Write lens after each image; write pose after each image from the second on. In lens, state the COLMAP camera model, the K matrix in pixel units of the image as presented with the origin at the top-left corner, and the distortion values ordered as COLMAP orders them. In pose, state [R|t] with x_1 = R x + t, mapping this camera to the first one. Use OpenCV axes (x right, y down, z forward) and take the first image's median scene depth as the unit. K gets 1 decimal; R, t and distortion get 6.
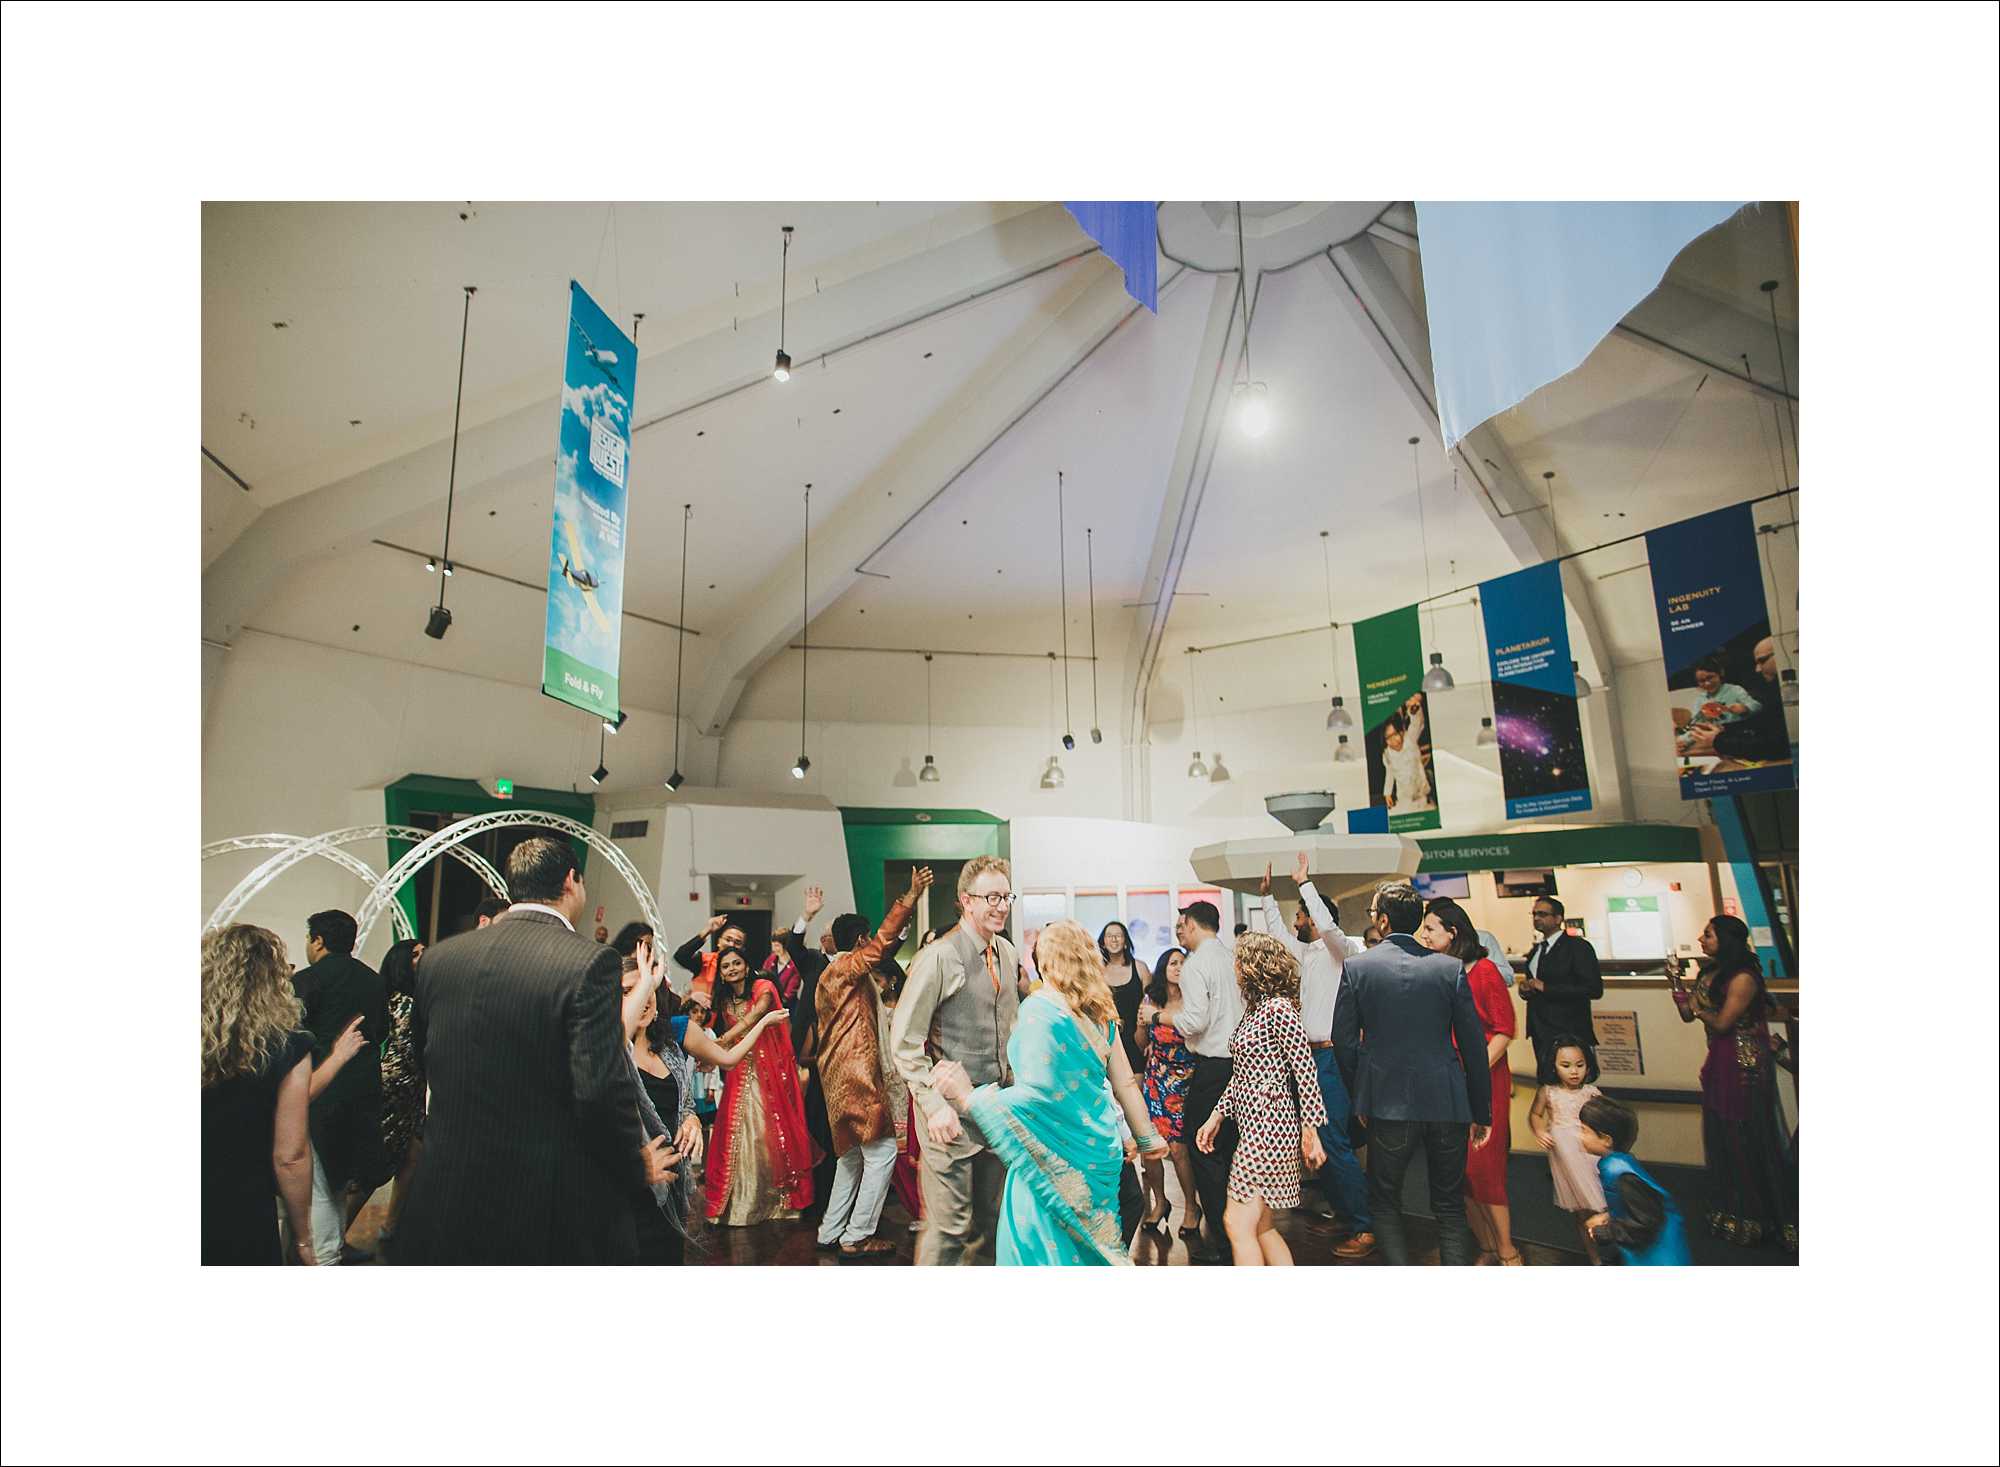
lens RADIAL K [[1099.0, 0, 999.5], [0, 1099.0, 721.8], [0, 0, 1]] dist [-0.028138, 0.016465]
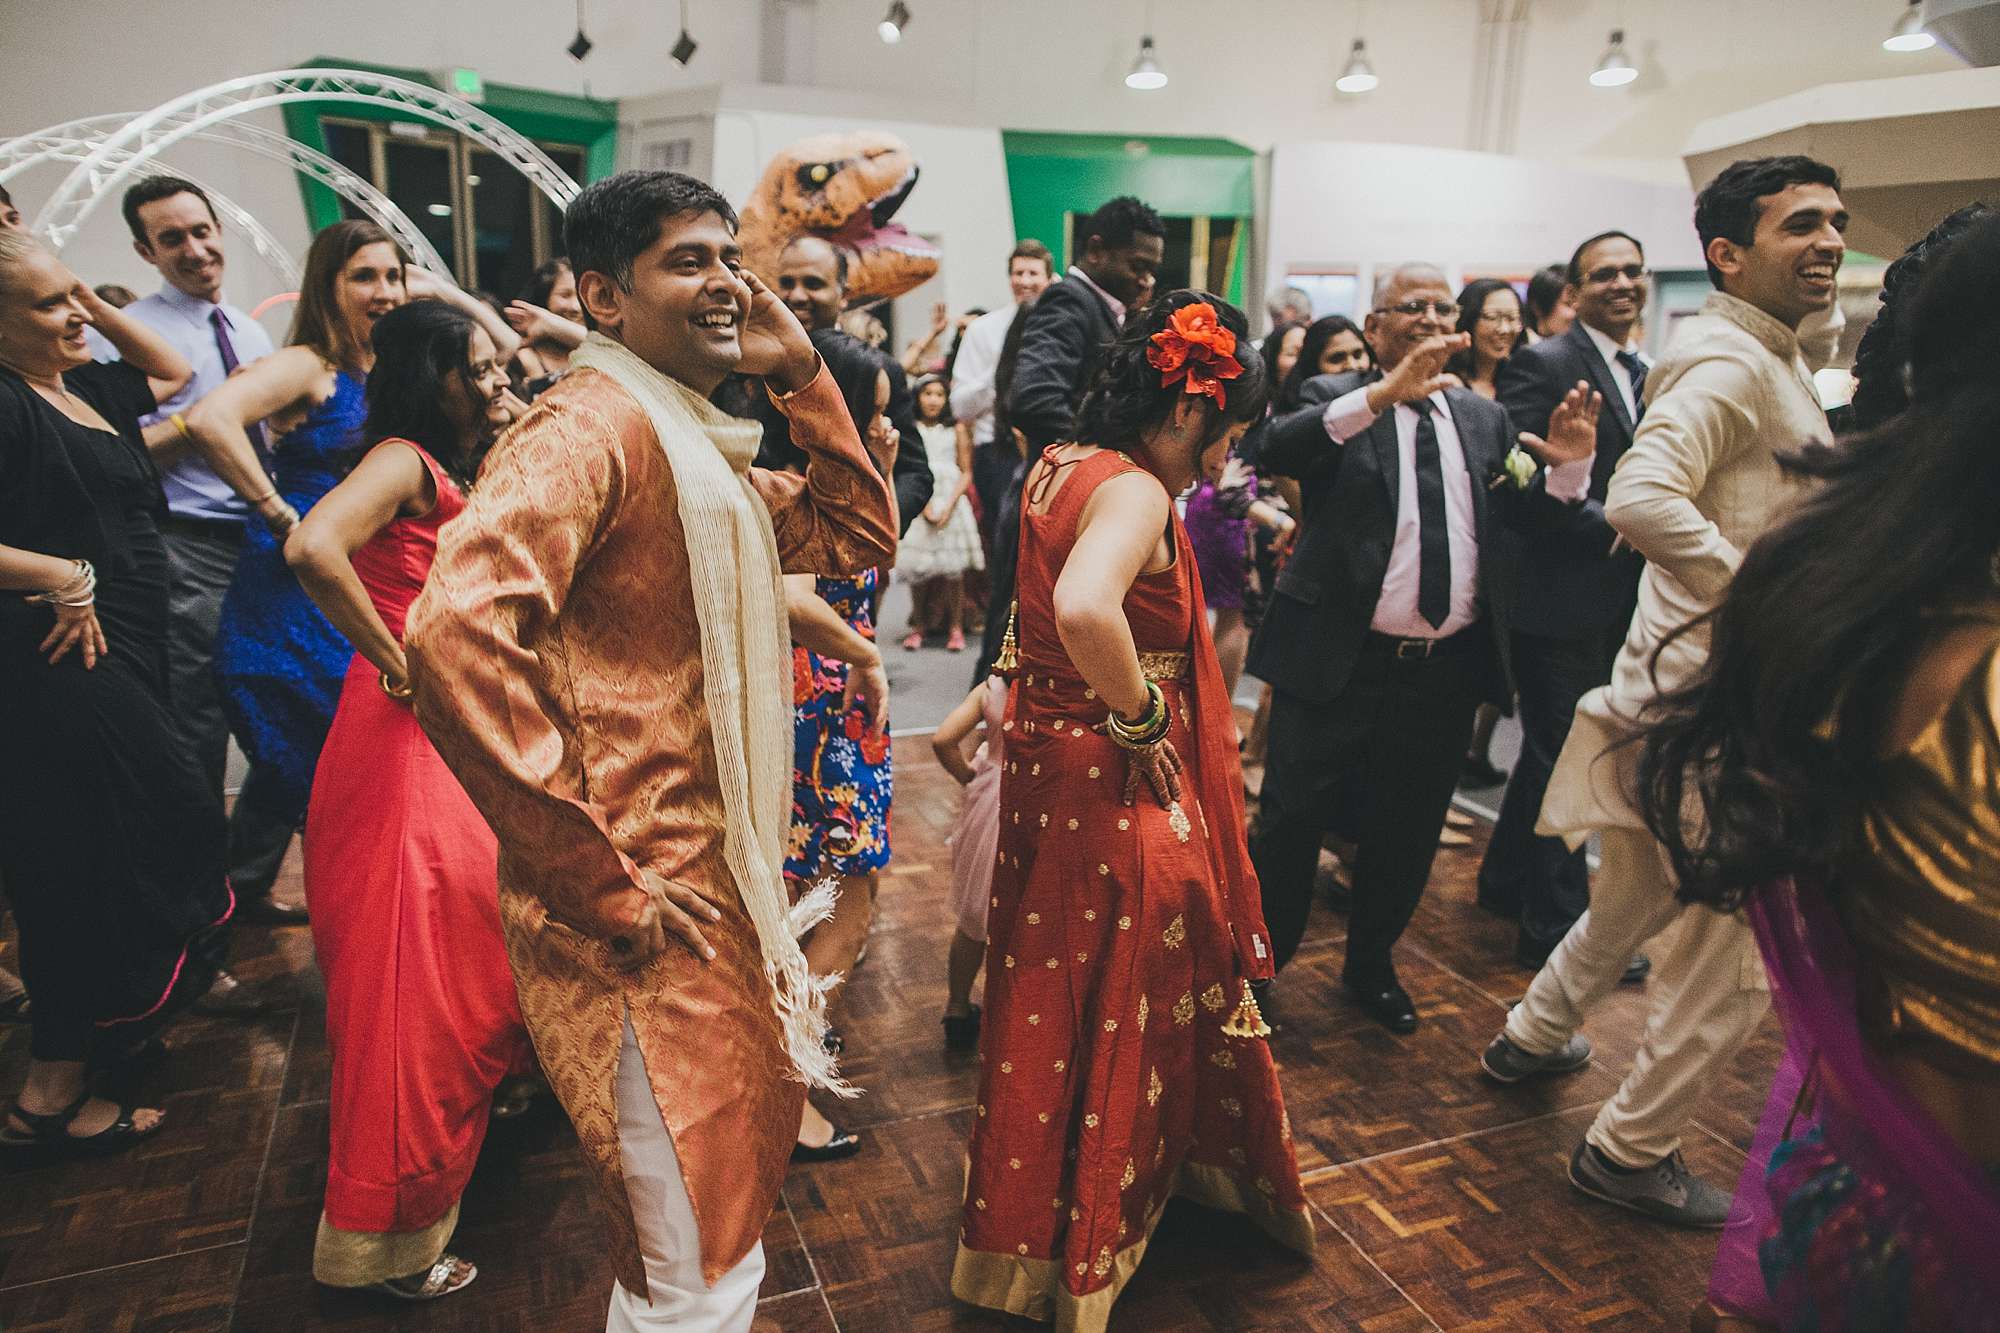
lens RADIAL K [[1374.6, 0, 1004.5], [0, 1374.6, 679.0], [0, 0, 1]] dist [-0.038169, 0.030327]
pose [[0.983171, 0.074798, -0.166672, 0.014935], [0.001559, 0.908872, 0.417072, 0.056022], [0.182680, -0.410313, 0.893460, 0.255693]]
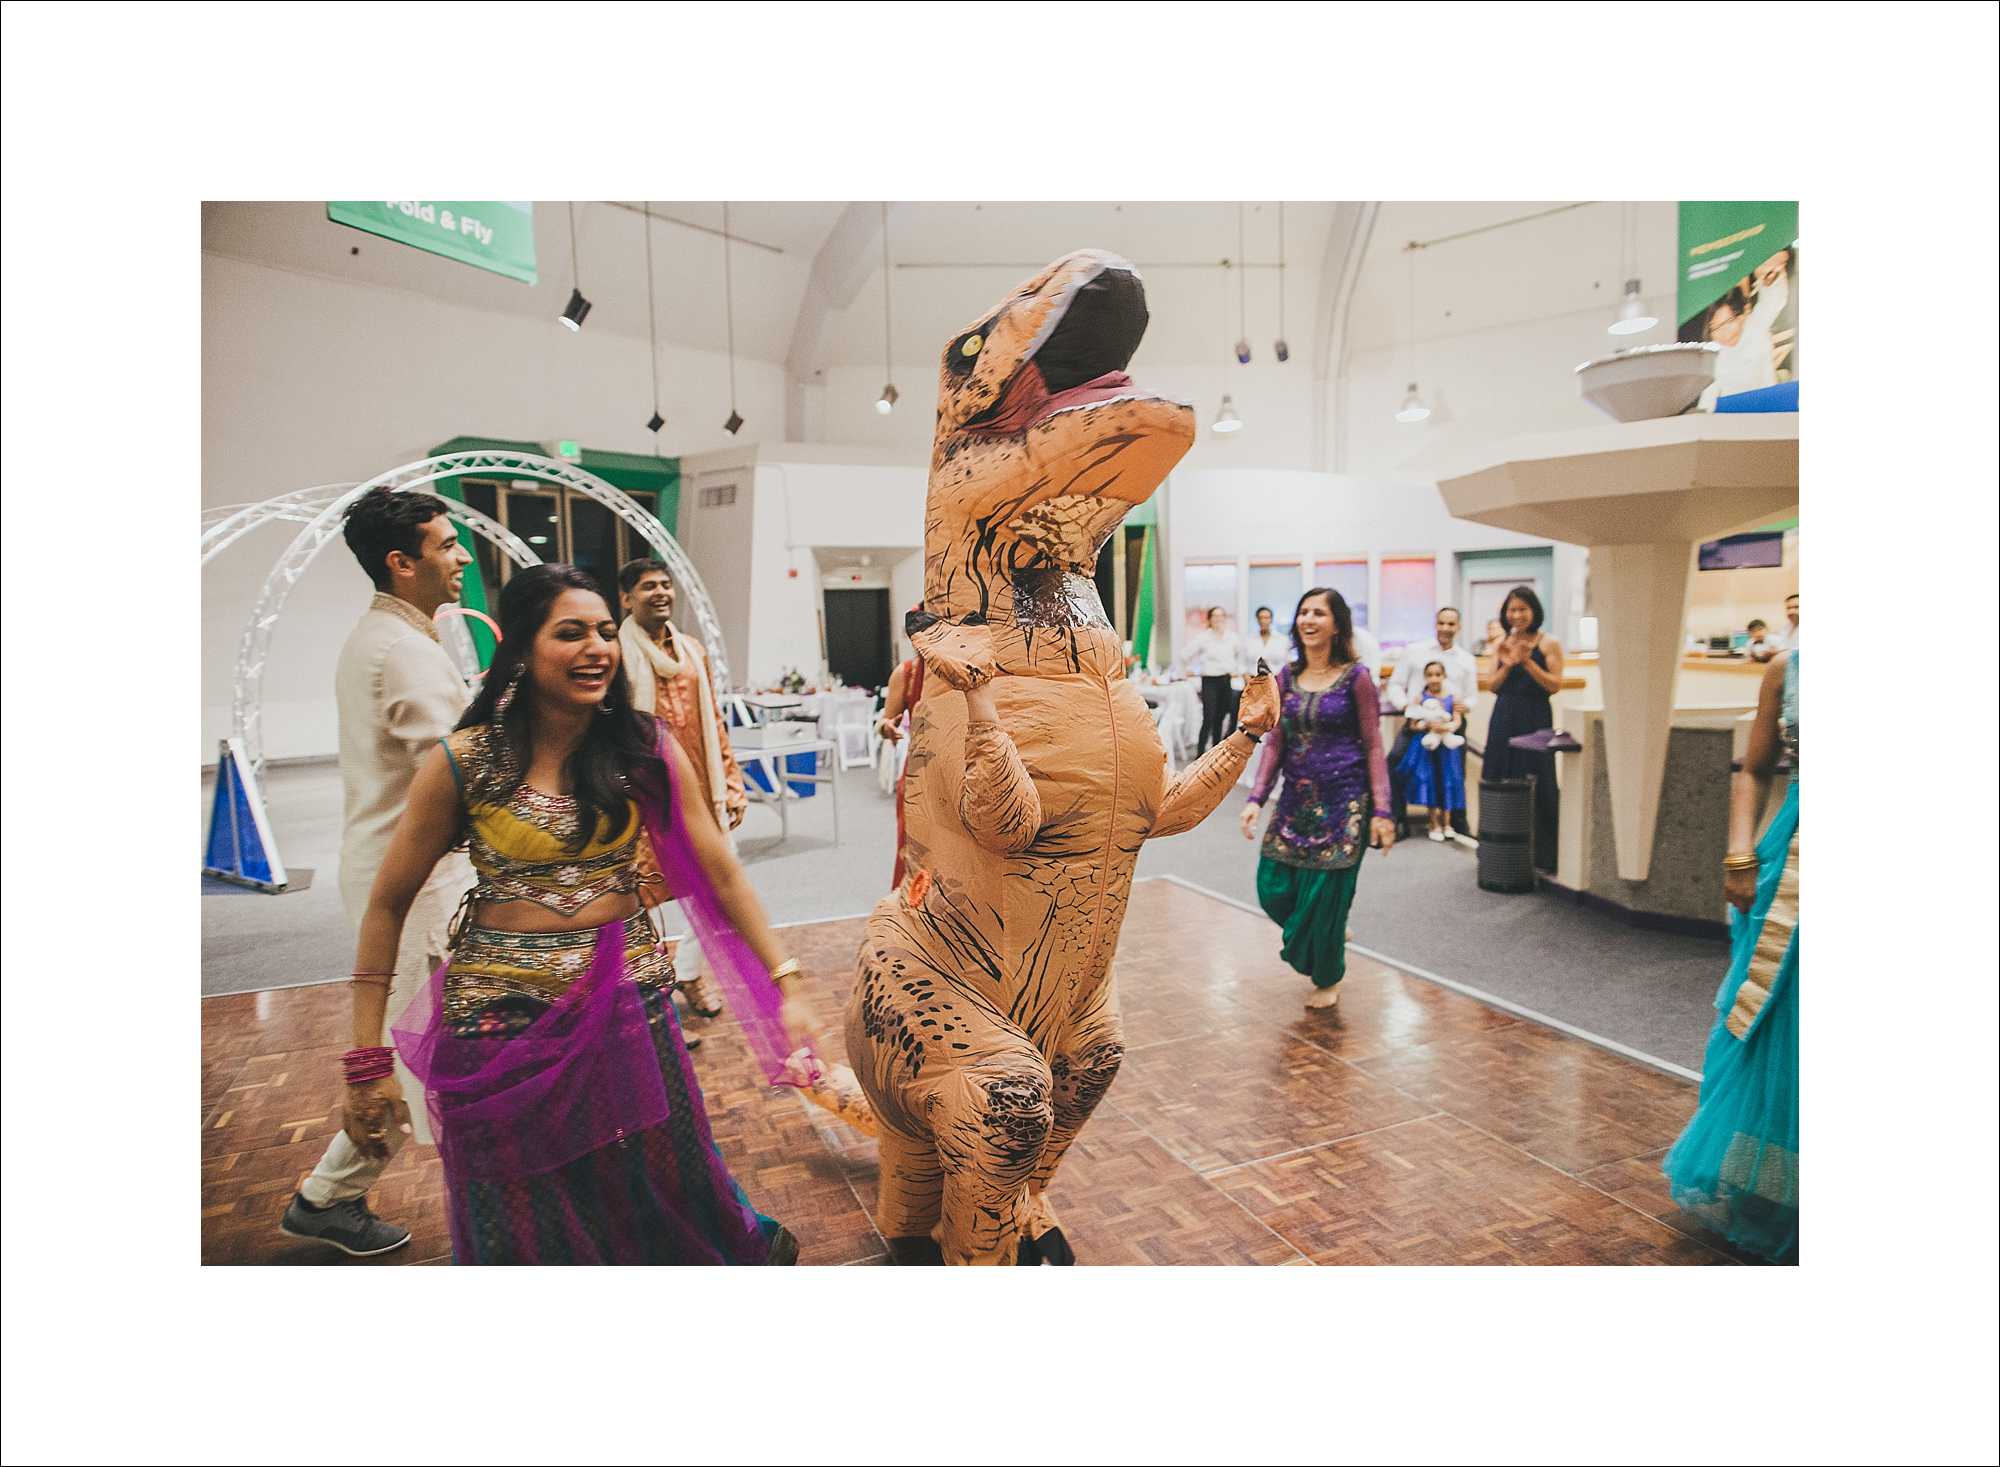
lens RADIAL K [[1099.0, 0, 1002.9], [0, 1099.0, 732.3], [0, 0, 1]] dist [-0.028138, 0.016465]
pose [[0.988217, 0.010200, -0.152716, 0.019258], [0.034384, 0.957479, 0.286448, 0.047466], [0.149144, -0.288324, 0.945846, 0.219000]]
